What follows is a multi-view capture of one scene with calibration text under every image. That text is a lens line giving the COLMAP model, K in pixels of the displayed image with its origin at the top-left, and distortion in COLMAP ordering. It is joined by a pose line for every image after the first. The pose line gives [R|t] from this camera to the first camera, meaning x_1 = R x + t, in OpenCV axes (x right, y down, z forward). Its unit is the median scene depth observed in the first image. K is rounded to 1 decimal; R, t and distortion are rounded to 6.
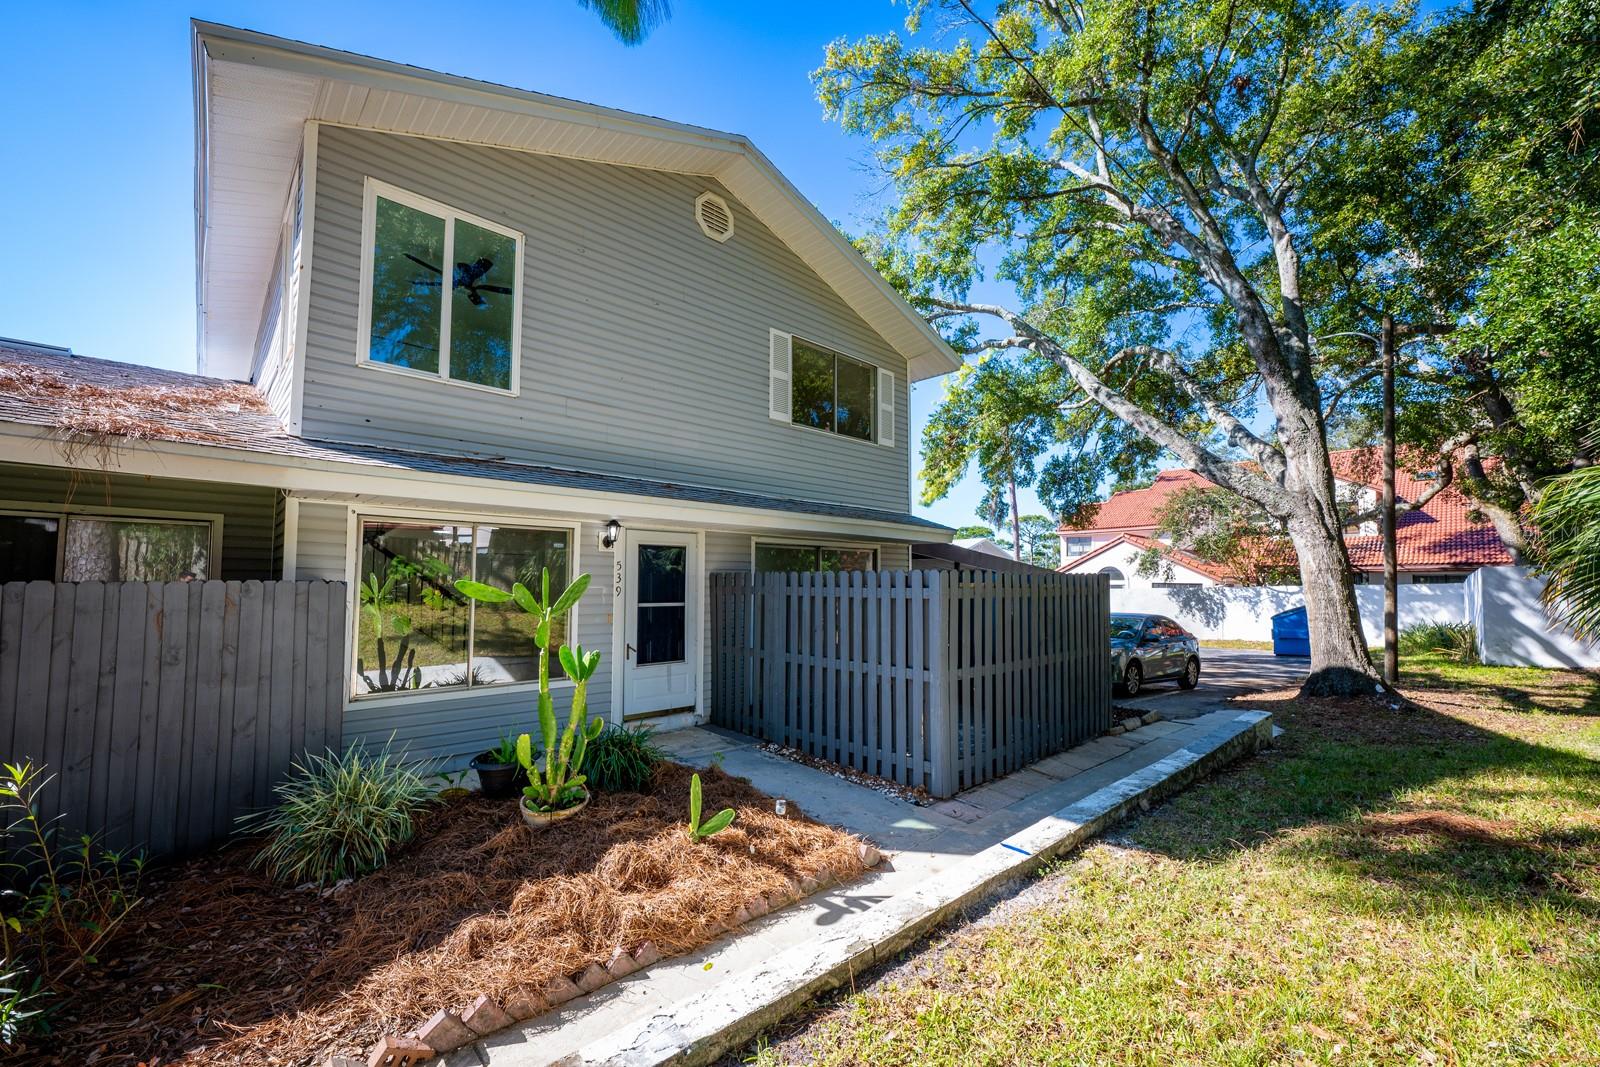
lens RADIAL K [[641.2, 0, 800.3], [0, 641.2, 548.8], [0, 0, 1]] dist [0.000166, -0.000228]
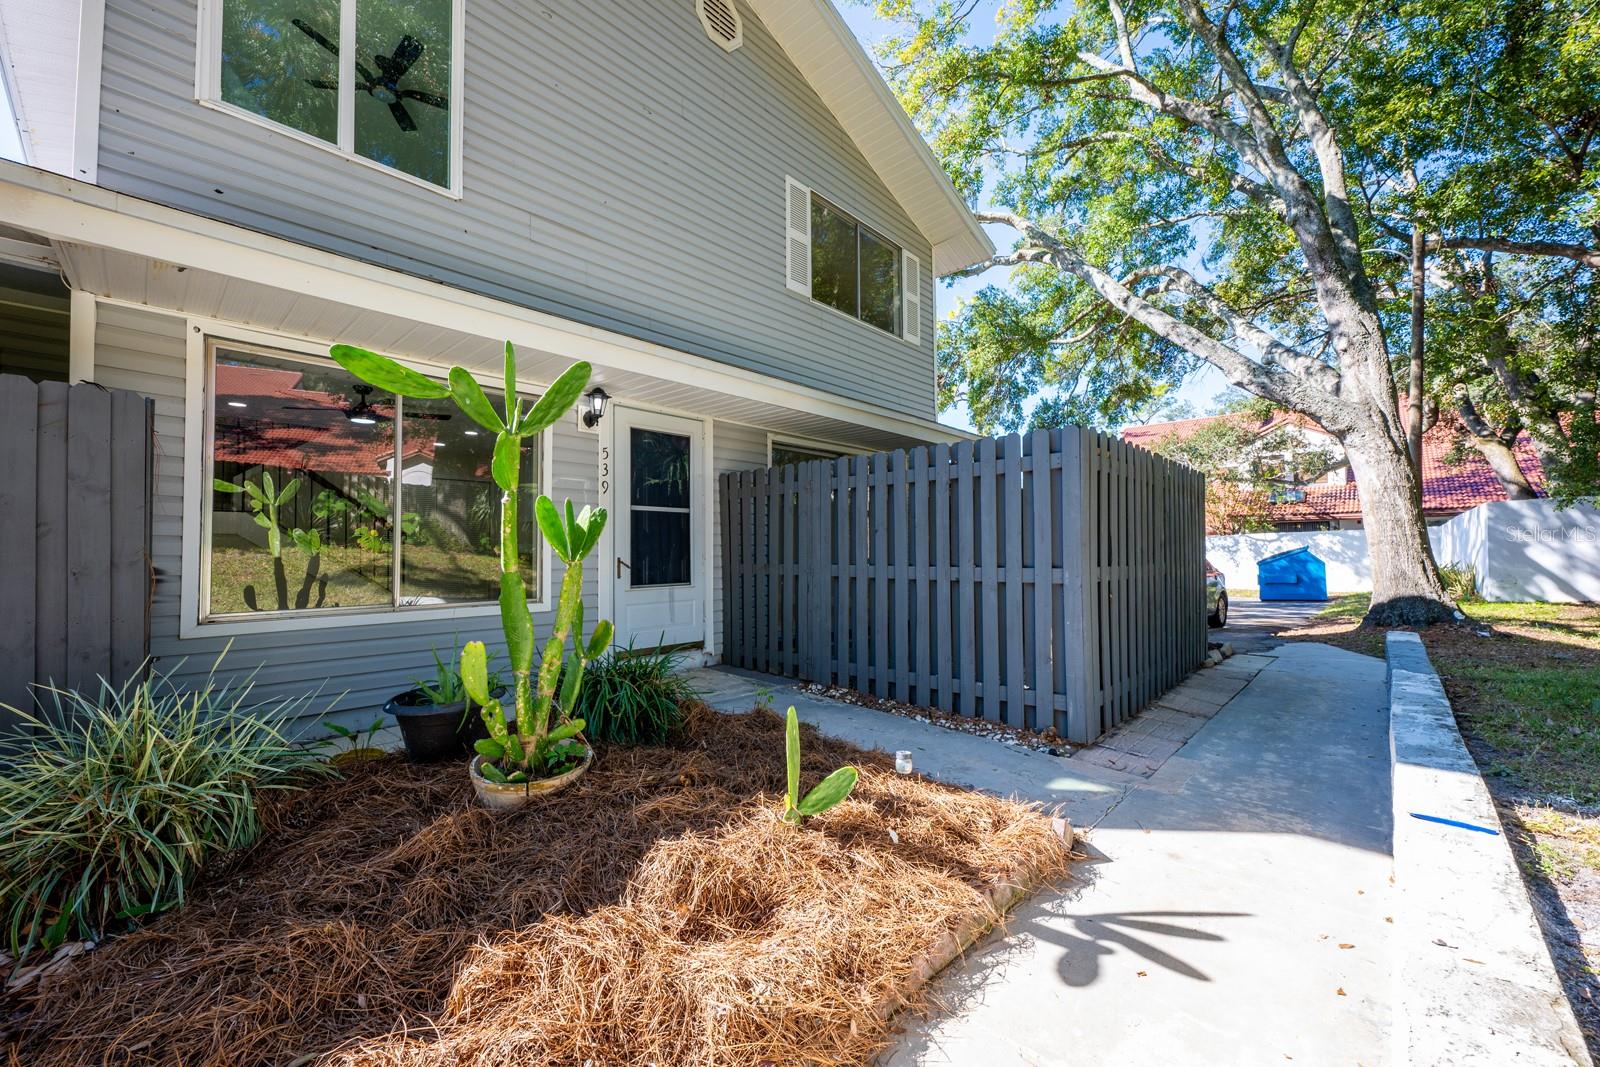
lens RADIAL K [[628.3, 0, 797.7], [0, 628.3, 535.0], [0, 0, 1]] dist [-0.000652, -0.000092]
pose [[0.998039, -0.008635, 0.061993, -0.103261], [0.006893, 0.999577, 0.028257, 0.100810], [-0.062211, -0.027775, 0.997677, 0.247885]]
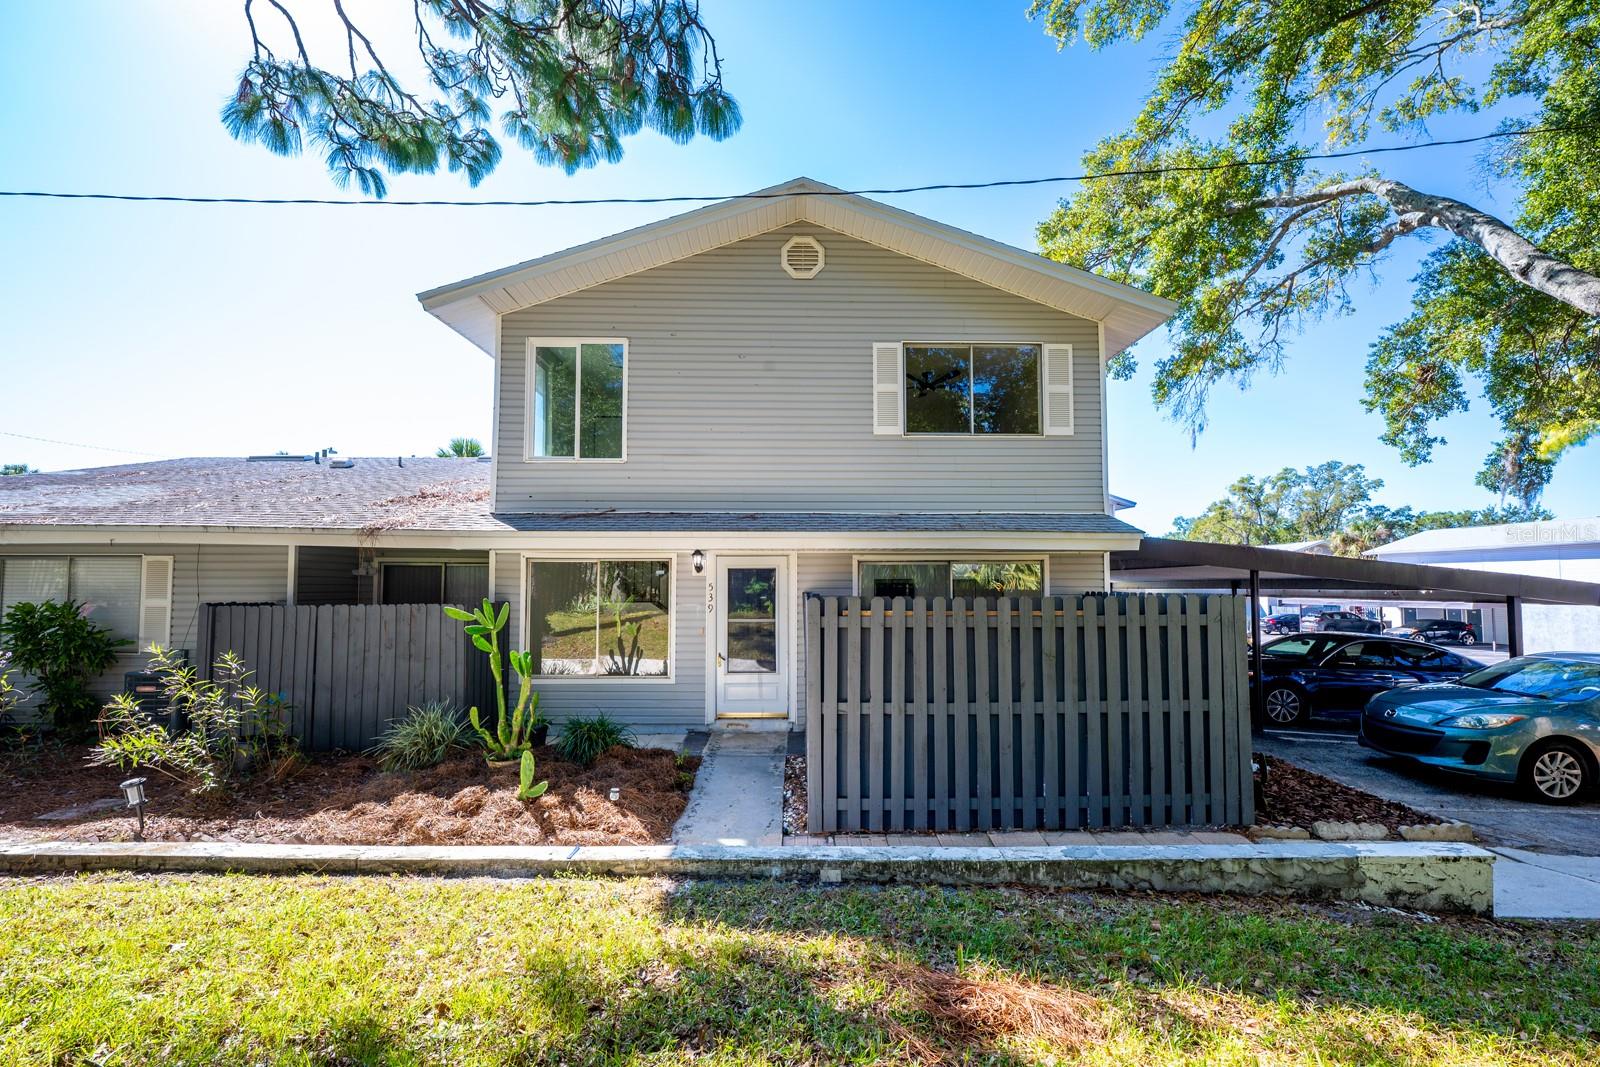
lens RADIAL K [[675.4, 0, 807.1], [0, 675.4, 553.9], [0, 0, 1]] dist [0.000042, -0.000065]
pose [[0.741966, -0.034648, -0.669542, 0.687478], [0.039936, 0.999174, -0.007451, -0.018951], [0.669247, -0.021210, 0.742737, 0.183489]]
